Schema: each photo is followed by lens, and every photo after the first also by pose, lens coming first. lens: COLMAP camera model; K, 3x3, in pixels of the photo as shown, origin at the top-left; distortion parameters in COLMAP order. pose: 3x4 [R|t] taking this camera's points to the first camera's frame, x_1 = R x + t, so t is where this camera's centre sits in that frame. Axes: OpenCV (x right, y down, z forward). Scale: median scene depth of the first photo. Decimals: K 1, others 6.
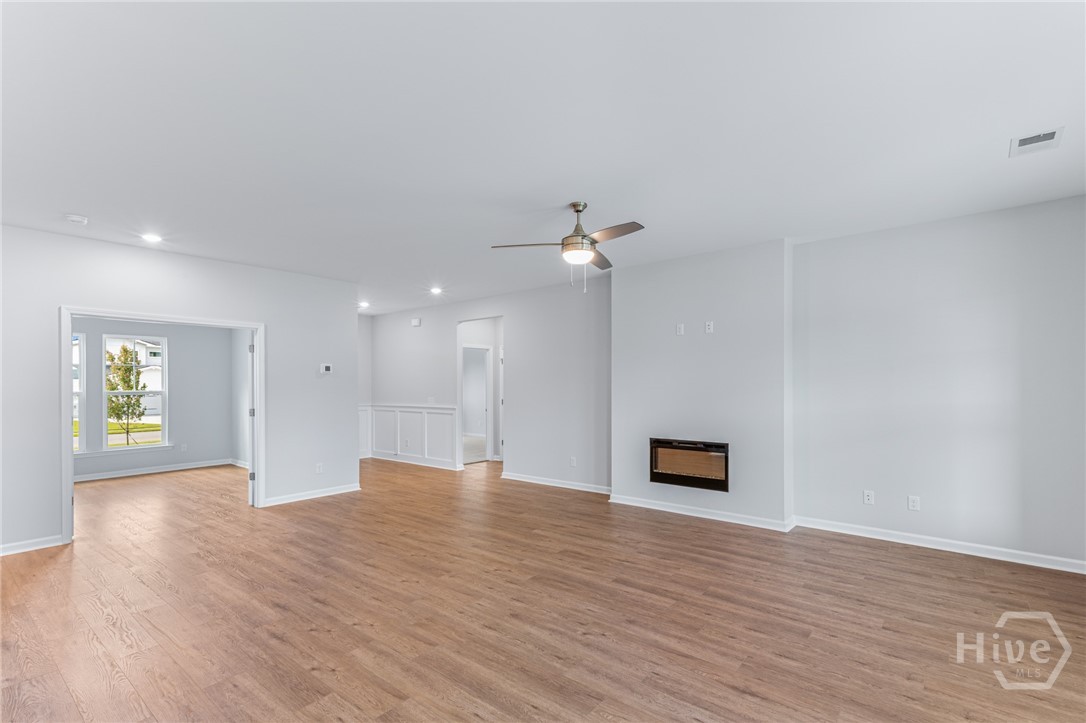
lens RADIAL K [[505.7, 0, 532.9], [0, 505.7, 380.6], [0, 0, 1]] dist [0.023139, 0.000296]
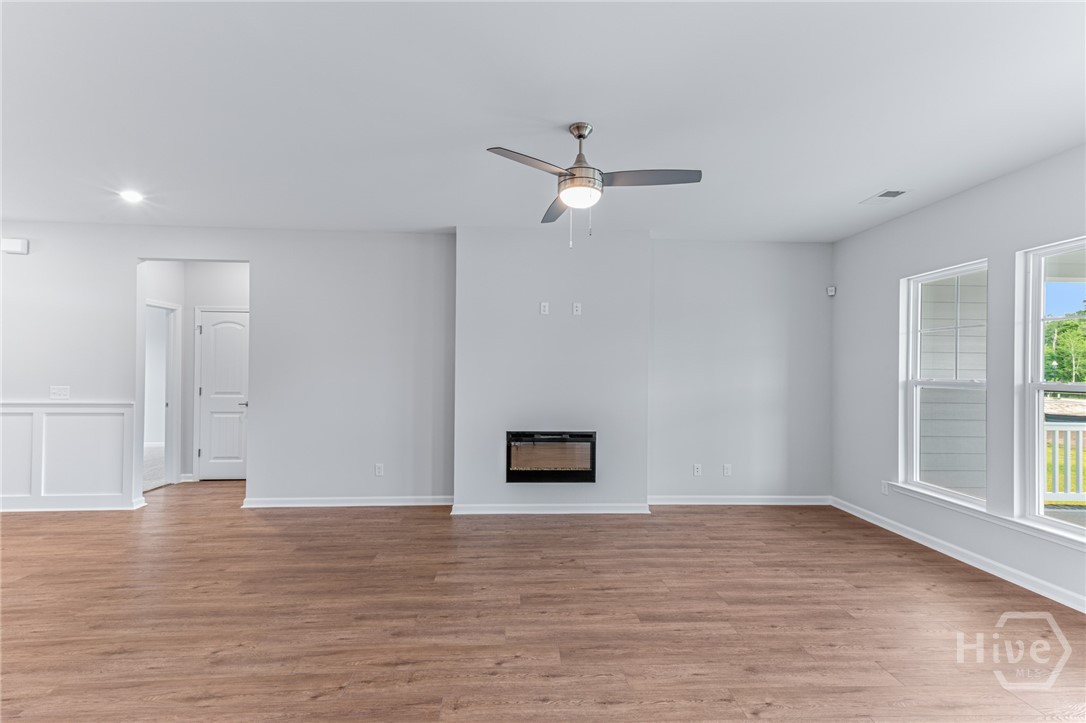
lens RADIAL K [[502.3, 0, 538.1], [0, 502.3, 365.9], [0, 0, 1]] dist [0.023704, 0.000118]
pose [[0.723556, 0.017757, 0.690038, -0.427503], [-0.020342, 0.999783, -0.004398, 0.006770], [-0.689966, -0.010854, 0.723760, 0.466657]]
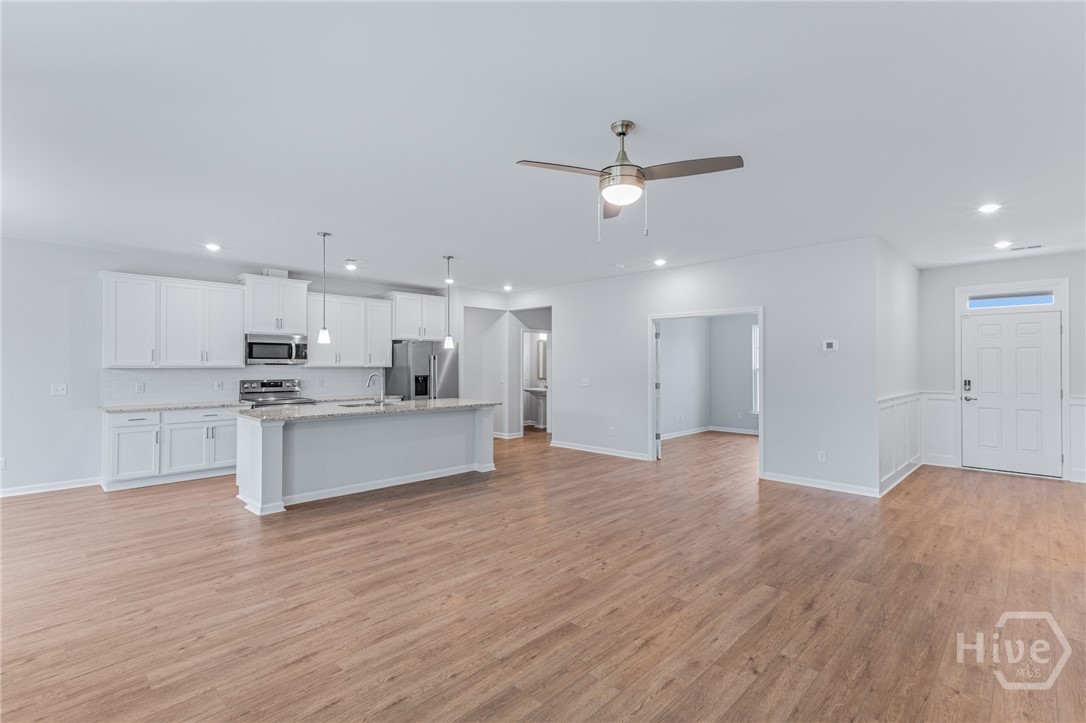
lens RADIAL K [[502.3, 0, 538.1], [0, 502.3, 365.9], [0, 0, 1]] dist [0.023704, 0.000118]
pose [[-0.086397, 0.006568, -0.996239, 0.775120], [0.007422, 0.999955, 0.005949, 0.003486], [0.996233, -0.006880, -0.086442, 0.865327]]
